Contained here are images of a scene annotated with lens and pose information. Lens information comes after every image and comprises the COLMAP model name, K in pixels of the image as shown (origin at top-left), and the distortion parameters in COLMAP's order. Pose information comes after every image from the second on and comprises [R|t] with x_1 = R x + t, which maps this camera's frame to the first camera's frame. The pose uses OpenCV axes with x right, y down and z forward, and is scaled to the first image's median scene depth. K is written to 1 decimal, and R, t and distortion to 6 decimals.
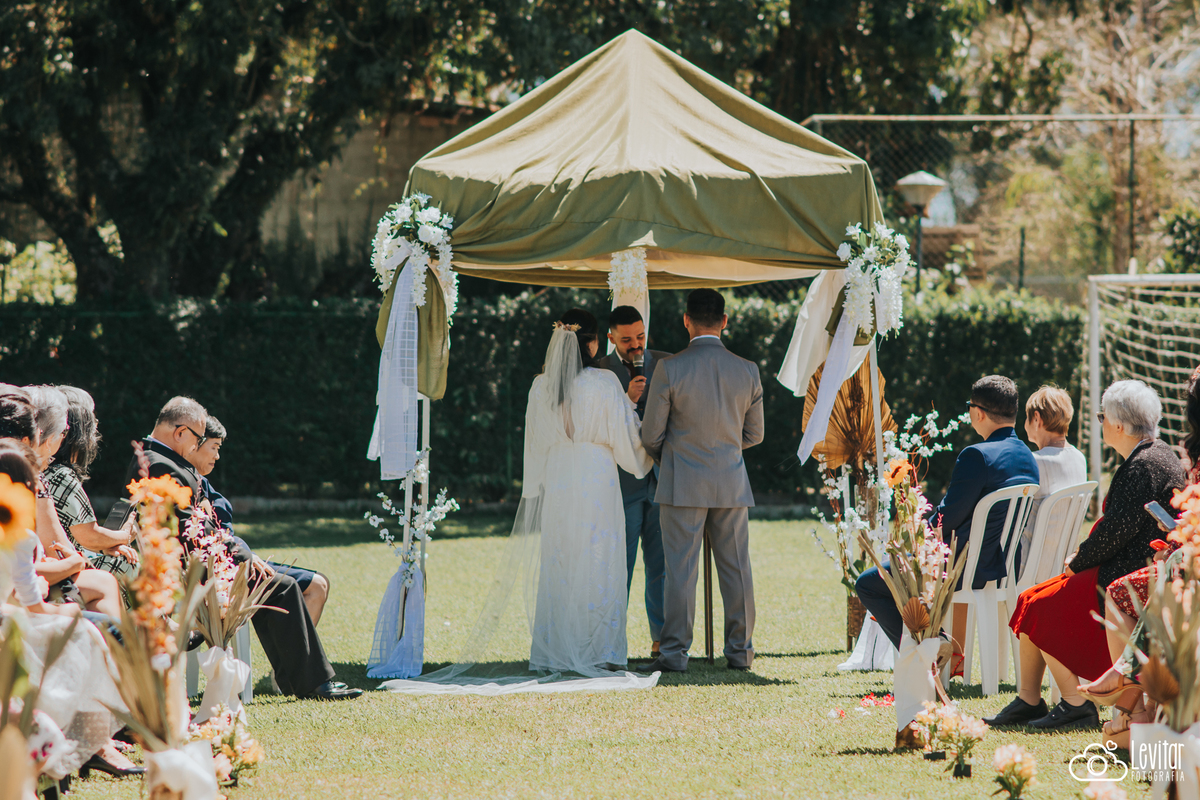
lens RADIAL K [[4807.6, 0, 603.8], [0, 4807.6, 387.3], [0, 0, 1]] dist [0.717039, 0.000000]
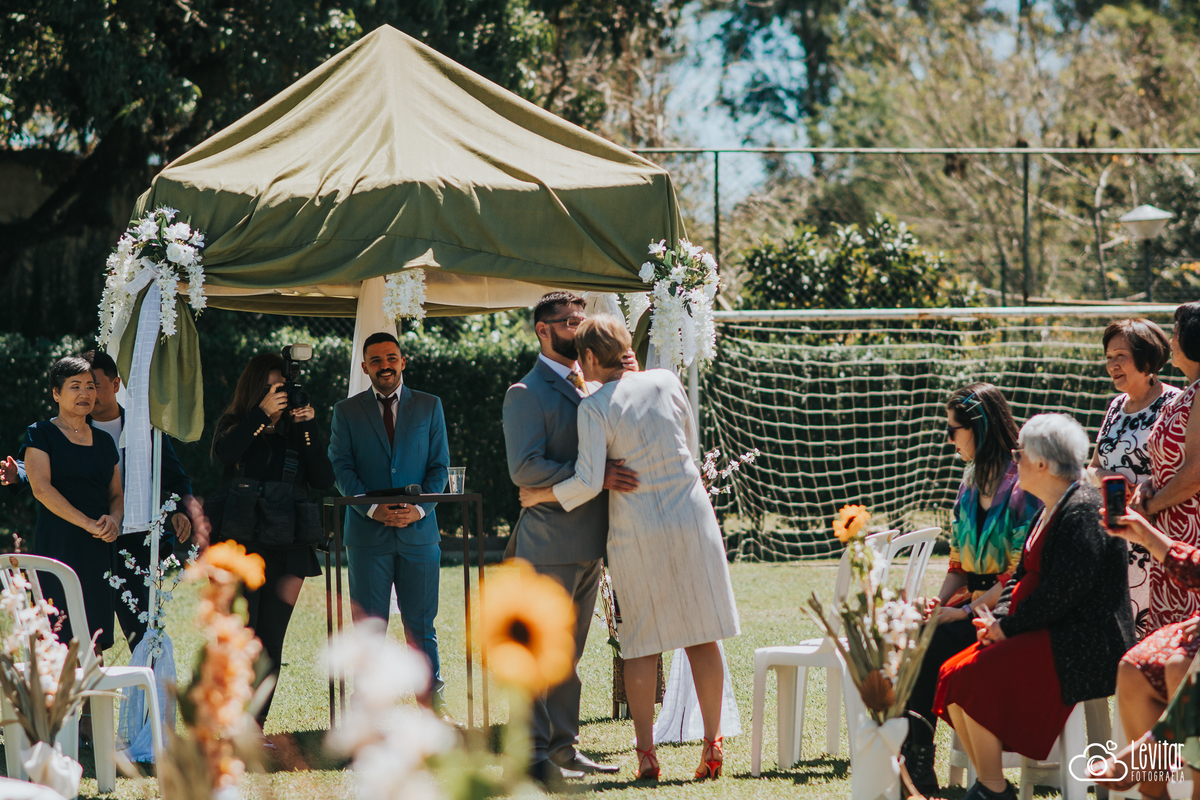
lens RADIAL K [[4807.6, 0, 595.4], [0, 4807.6, 407.6], [0, 0, 1]] dist [0.717039, 0.000000]
pose [[0.994831, -0.007887, 0.101236, -0.049646], [0.008335, 0.999957, -0.003999, 0.000341], [-0.101200, 0.004822, 0.994854, 0.117086]]
